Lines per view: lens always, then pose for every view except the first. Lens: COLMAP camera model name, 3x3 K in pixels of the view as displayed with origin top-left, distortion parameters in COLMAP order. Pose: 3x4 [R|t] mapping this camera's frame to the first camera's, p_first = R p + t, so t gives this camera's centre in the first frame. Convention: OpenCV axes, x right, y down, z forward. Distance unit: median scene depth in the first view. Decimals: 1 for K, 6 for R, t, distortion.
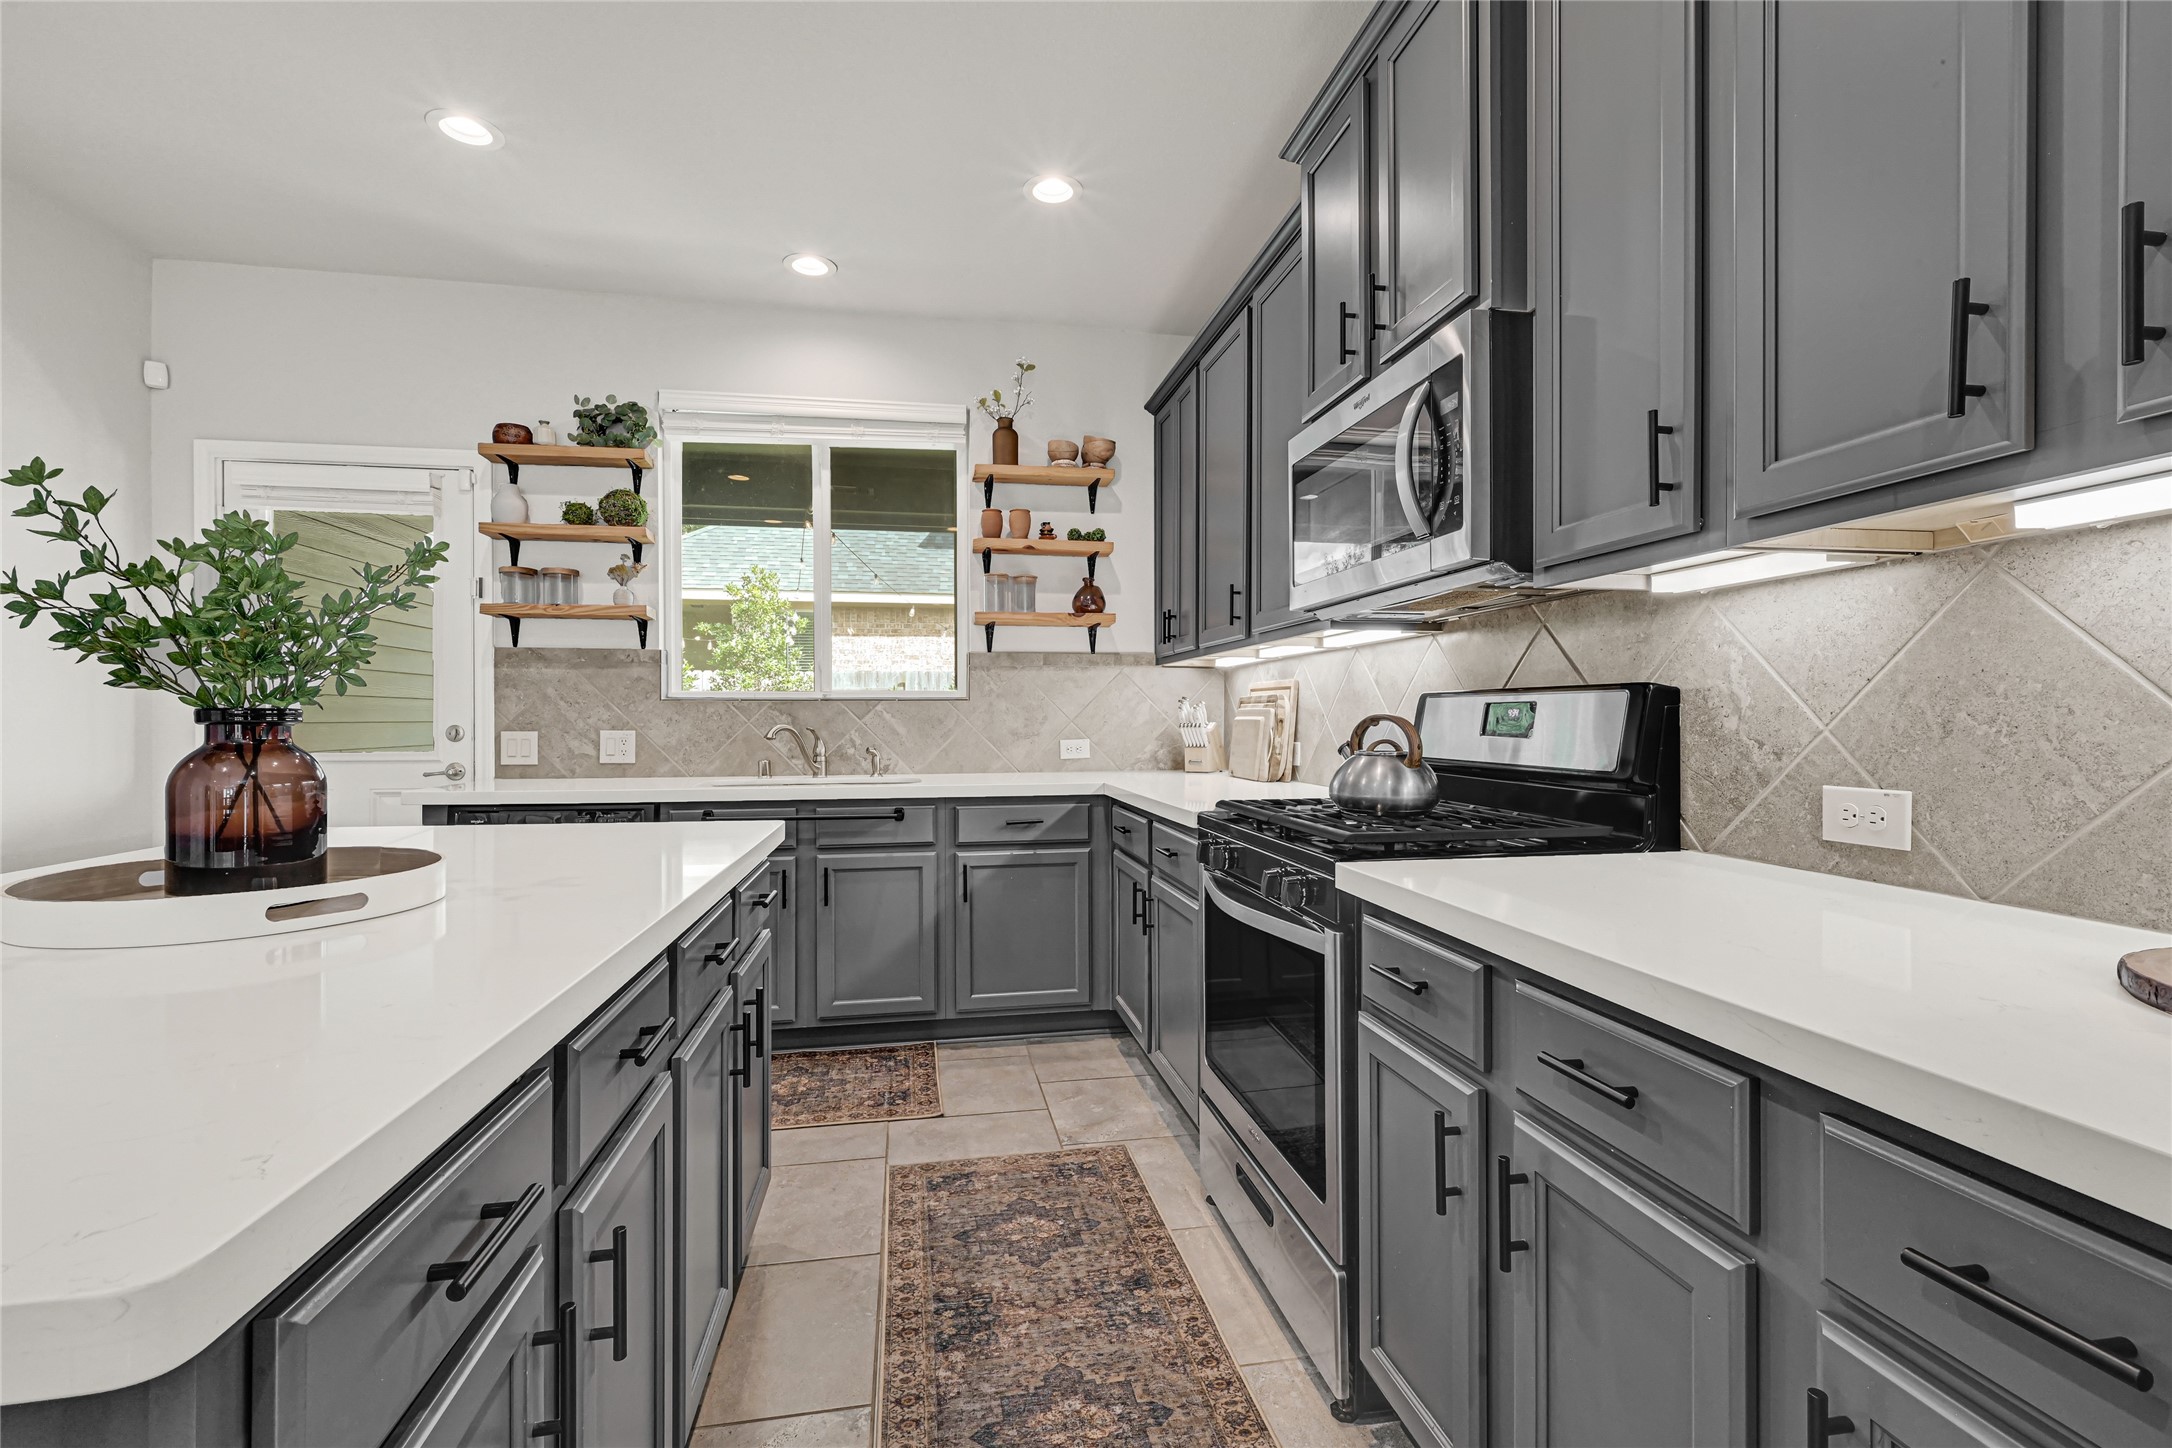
lens RADIAL K [[957.7, 0, 1092.1], [0, 957.7, 726.0], [0, 0, 1]] dist [-0.002653, 0.000234]
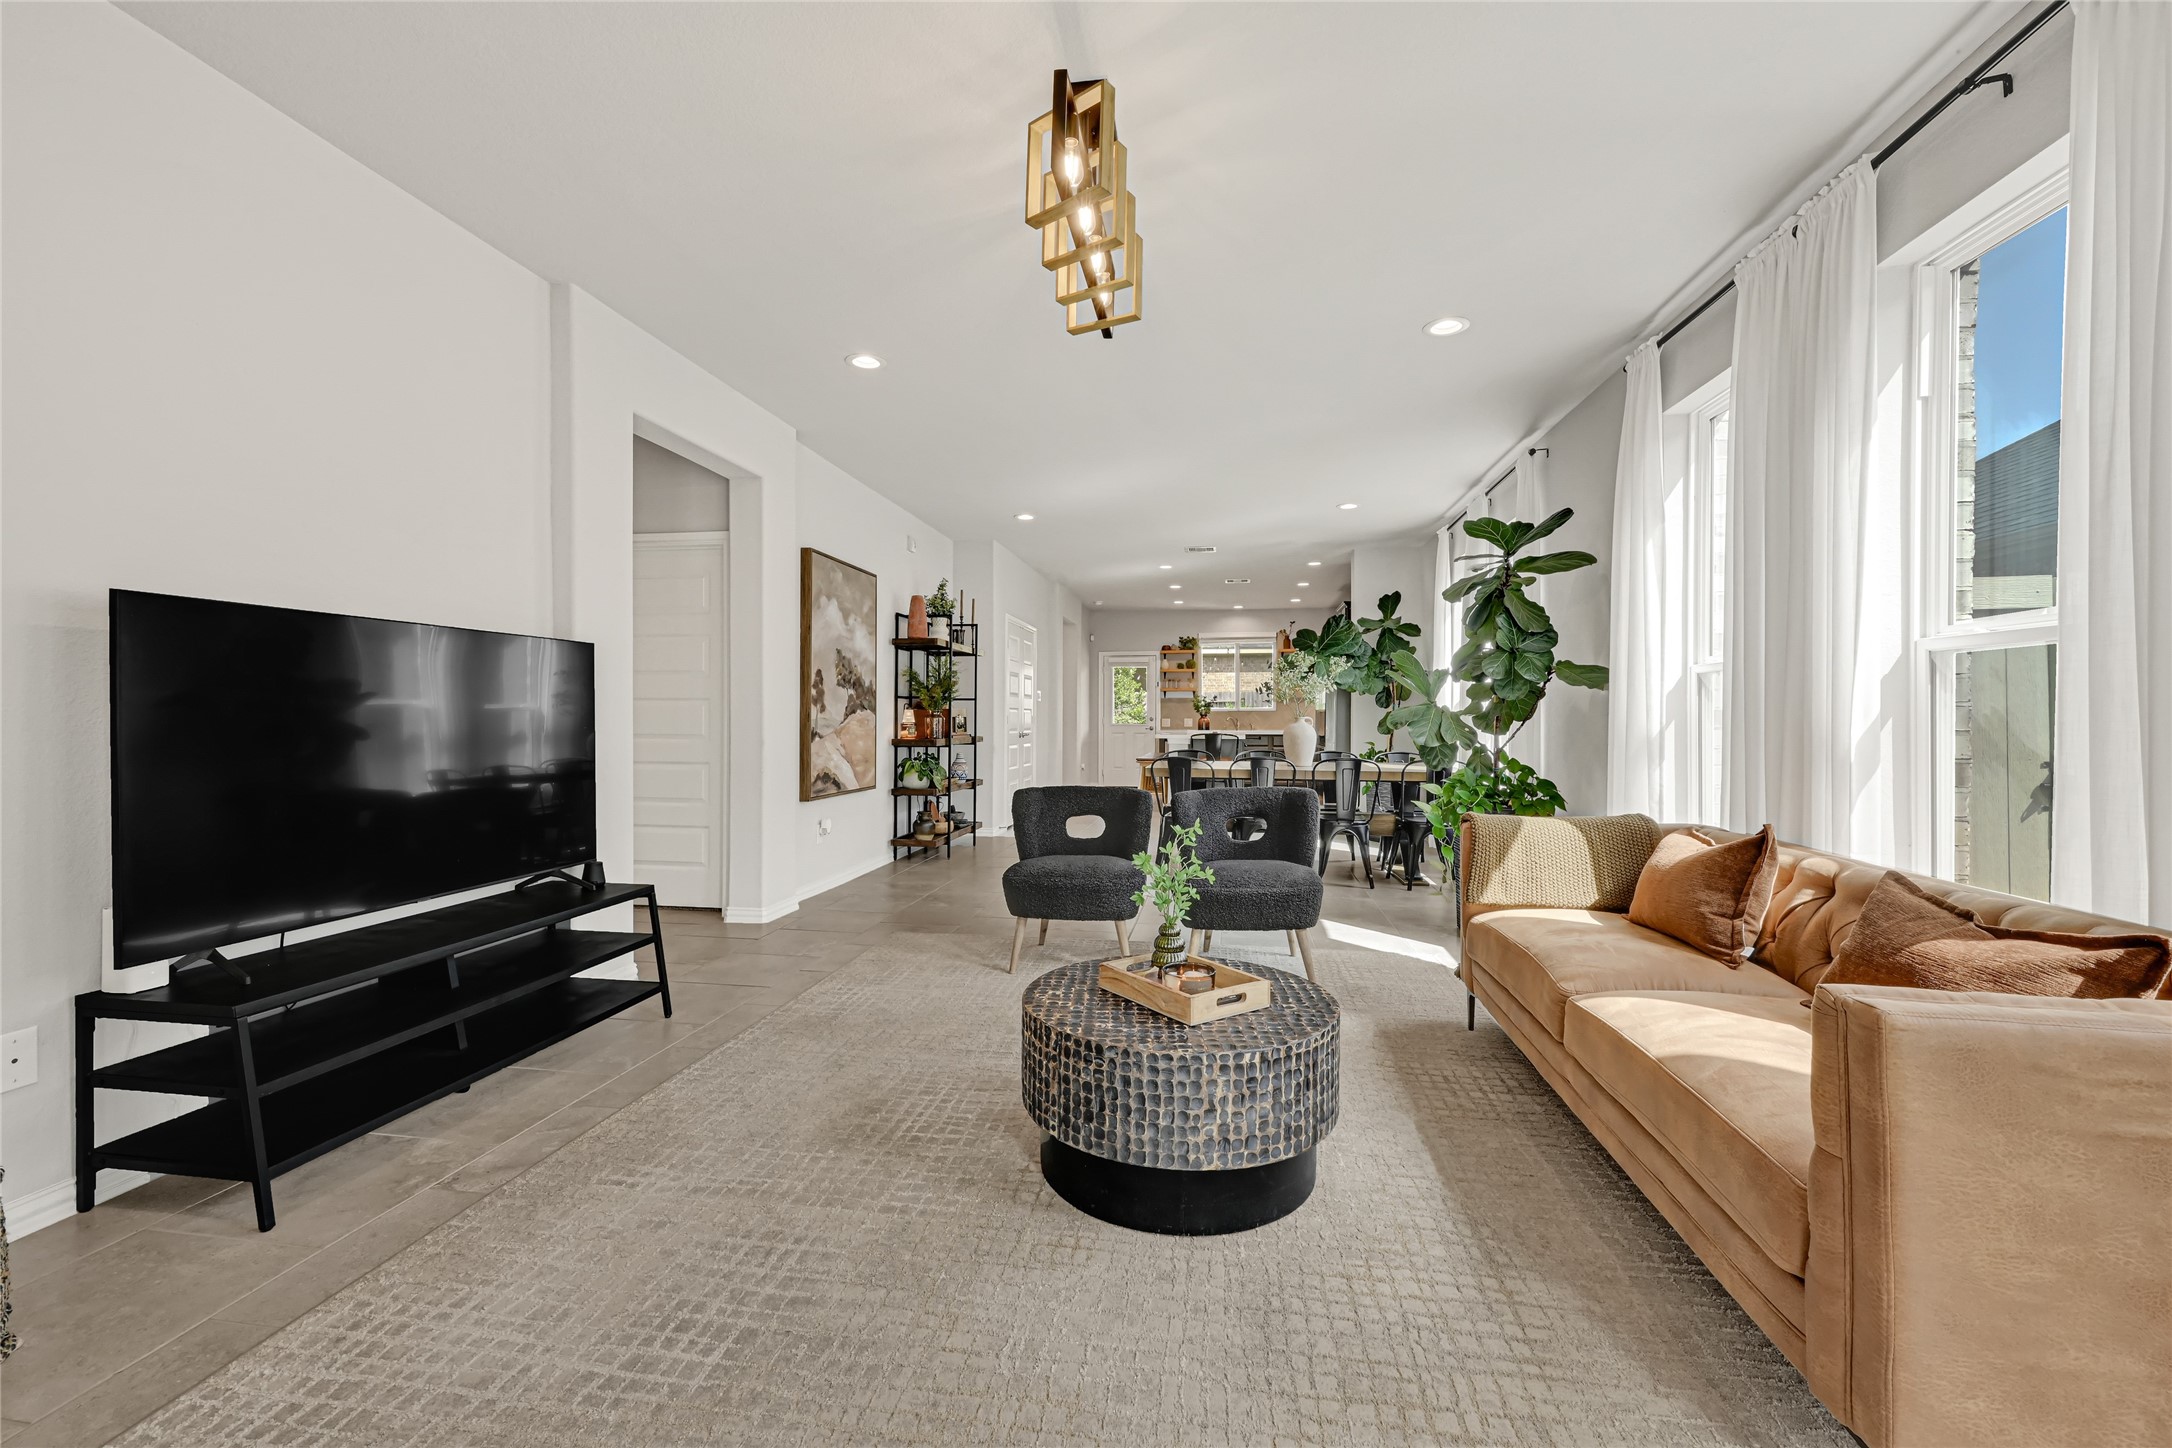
lens RADIAL K [[907.4, 0, 1089.1], [0, 907.4, 723.1], [0, 0, 1]] dist [-0.001087, 0.000655]
pose [[0.941109, 0.001832, -0.338098, 0.451806], [-0.003104, 0.999990, -0.003222, 0.043105], [0.338088, 0.004081, 0.941106, -3.045640]]
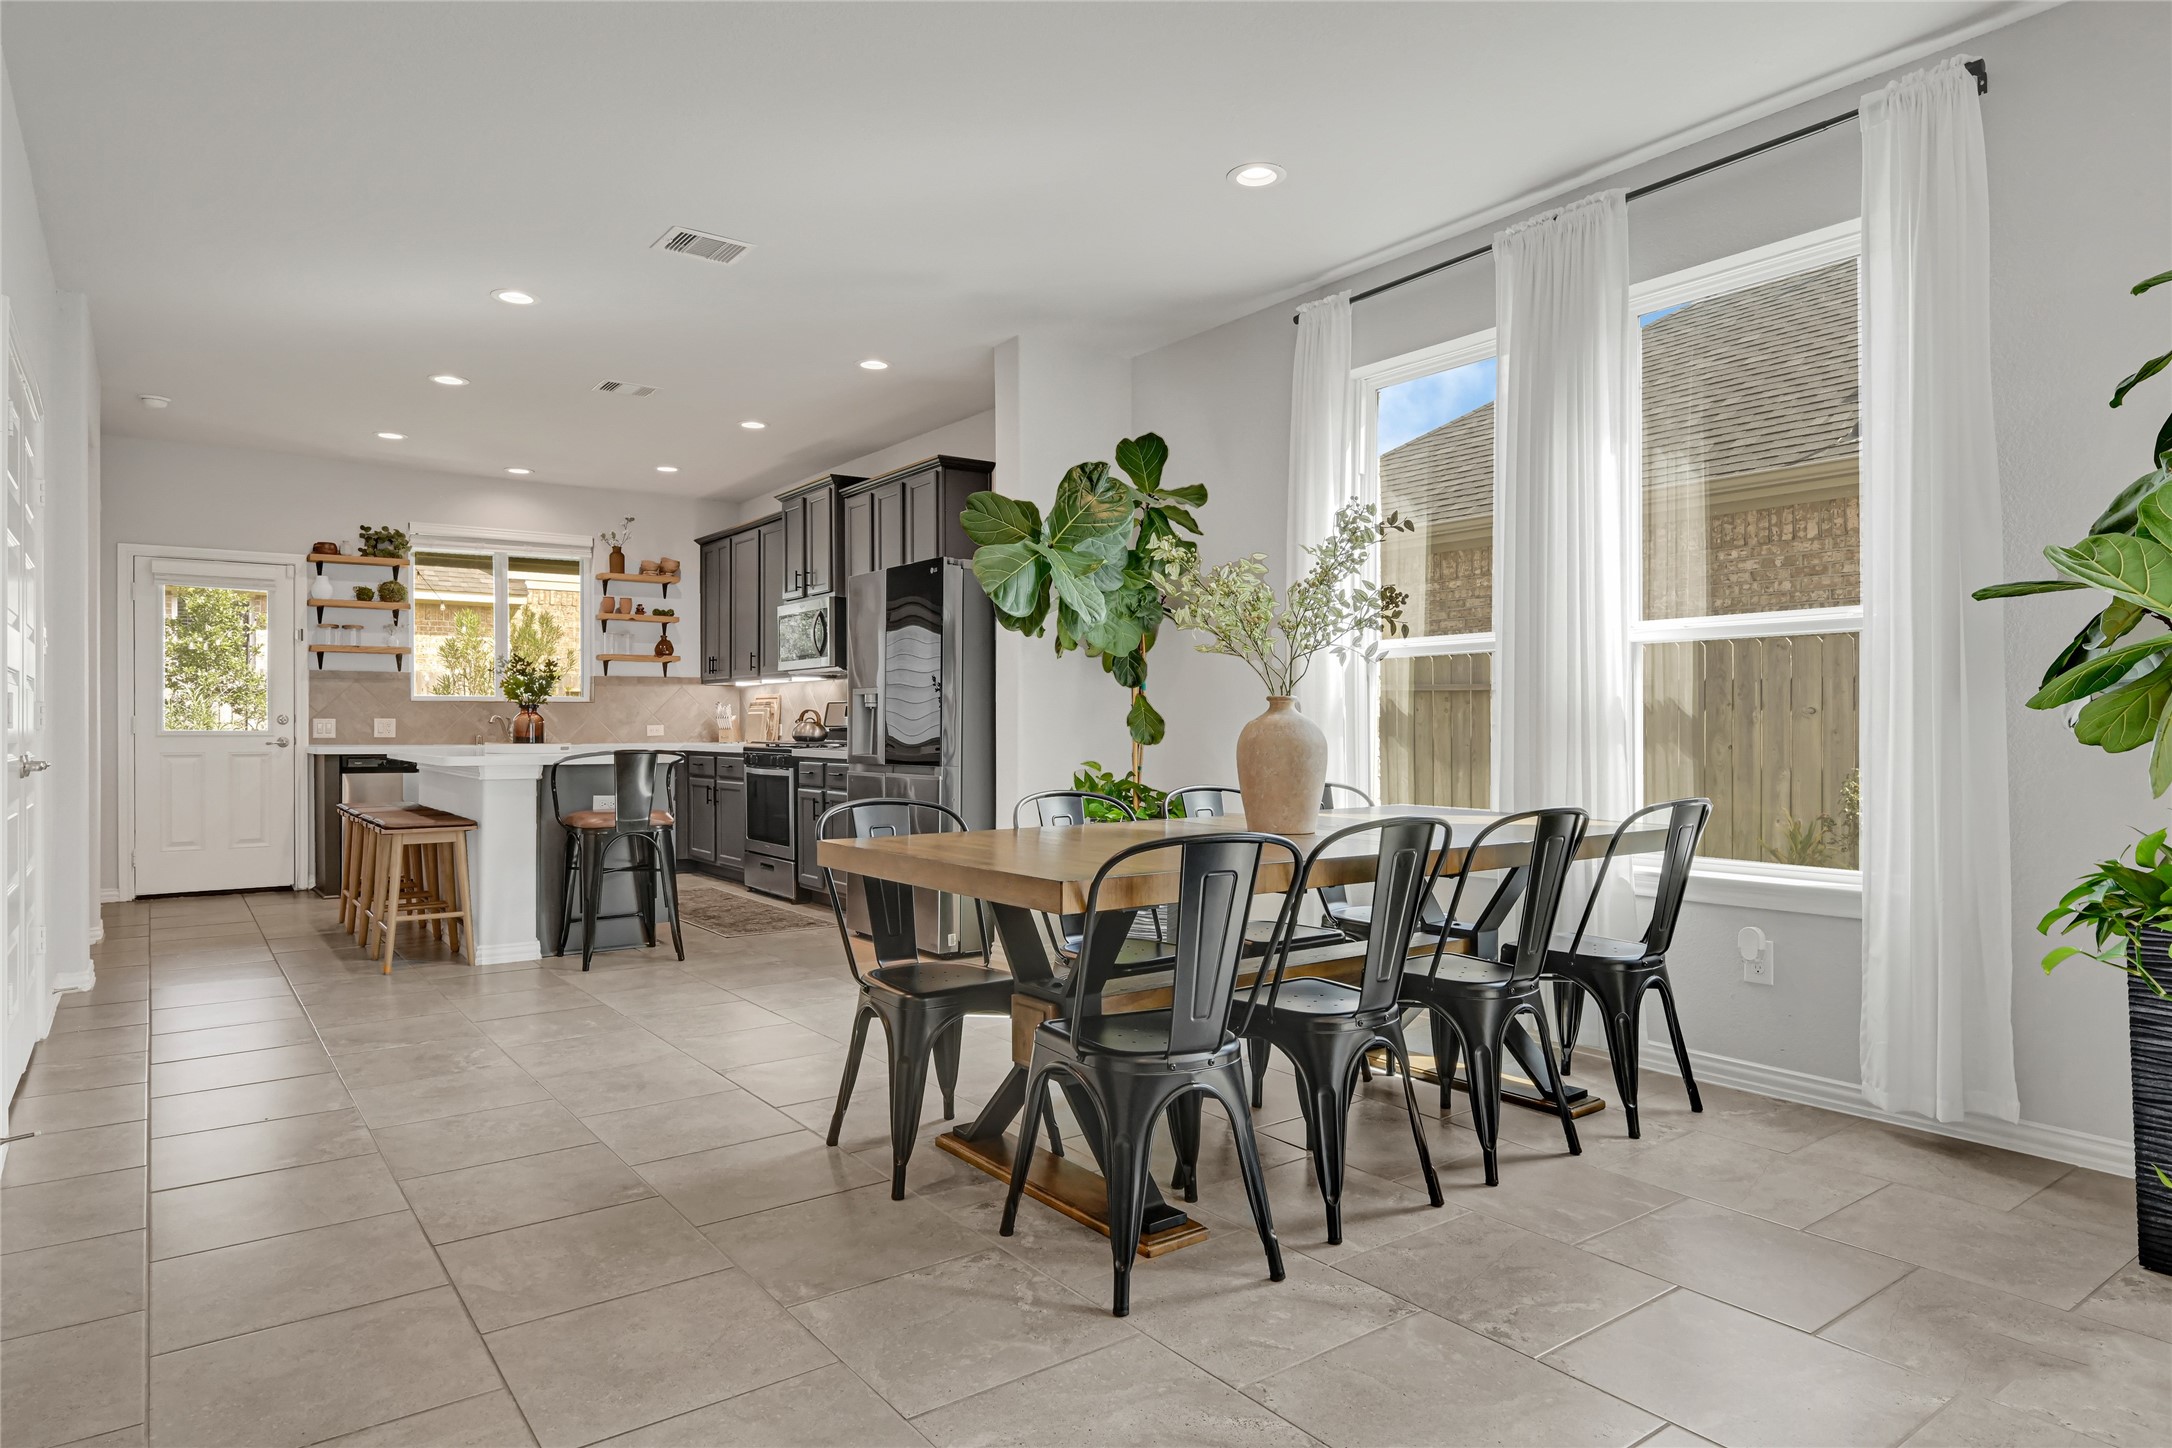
lens RADIAL K [[1276.1, 0, 1072.8], [0, 1276.1, 732.2], [0, 0, 1]] dist [0.021140, -0.003241]
pose [[0.905164, -0.001355, 0.425061, -0.391371], [0.003298, 0.999987, -0.003835, 0.046521], [-0.425050, 0.004873, 0.905157, -1.786245]]
